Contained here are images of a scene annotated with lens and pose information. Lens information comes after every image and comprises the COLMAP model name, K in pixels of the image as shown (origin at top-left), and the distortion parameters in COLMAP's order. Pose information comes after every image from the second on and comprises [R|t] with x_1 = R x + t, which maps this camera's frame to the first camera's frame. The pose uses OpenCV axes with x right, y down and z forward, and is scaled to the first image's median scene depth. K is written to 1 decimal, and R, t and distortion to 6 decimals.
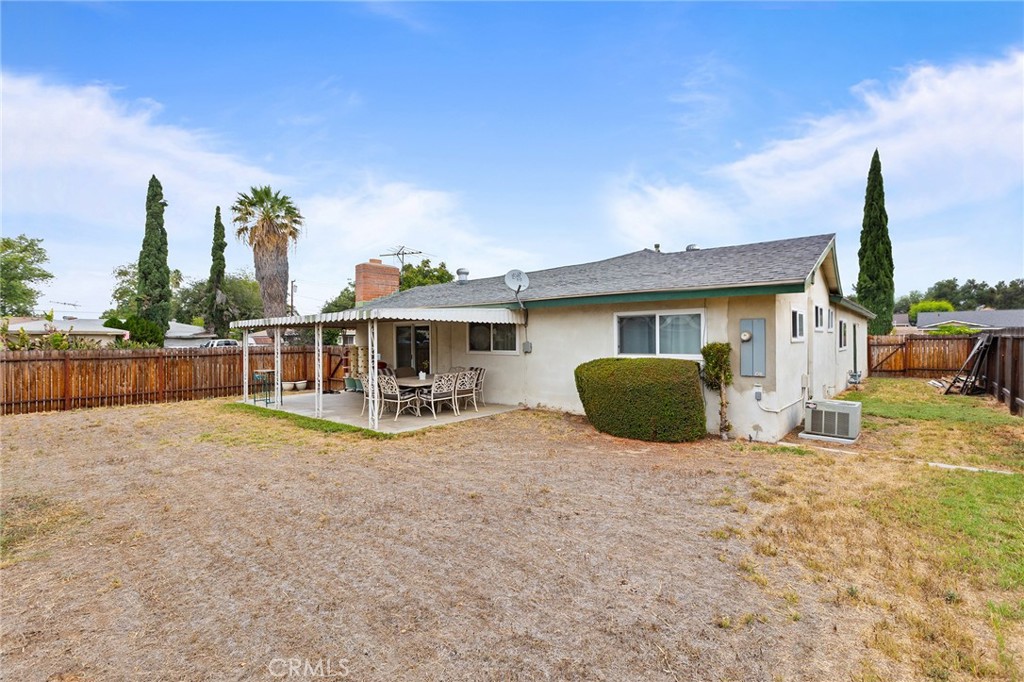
lens RADIAL K [[460.4, 0, 511.8], [0, 460.4, 340.2], [0, 0, 1]] dist [-0.000447, 0.000147]
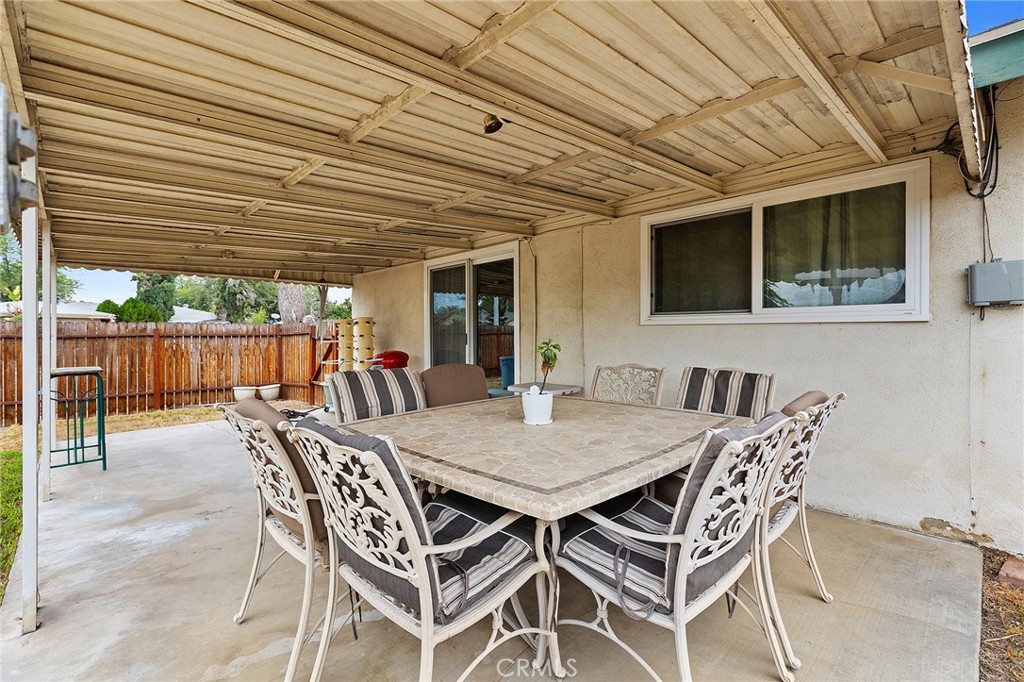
lens RADIAL K [[460.4, 0, 511.9], [0, 460.4, 337.8], [0, 0, 1]] dist [-0.000447, 0.000147]
pose [[0.996776, 0.004953, -0.080076, -0.118212], [-0.004468, 0.999971, 0.006232, 0.026744], [0.080105, -0.005854, 0.996769, 0.487190]]
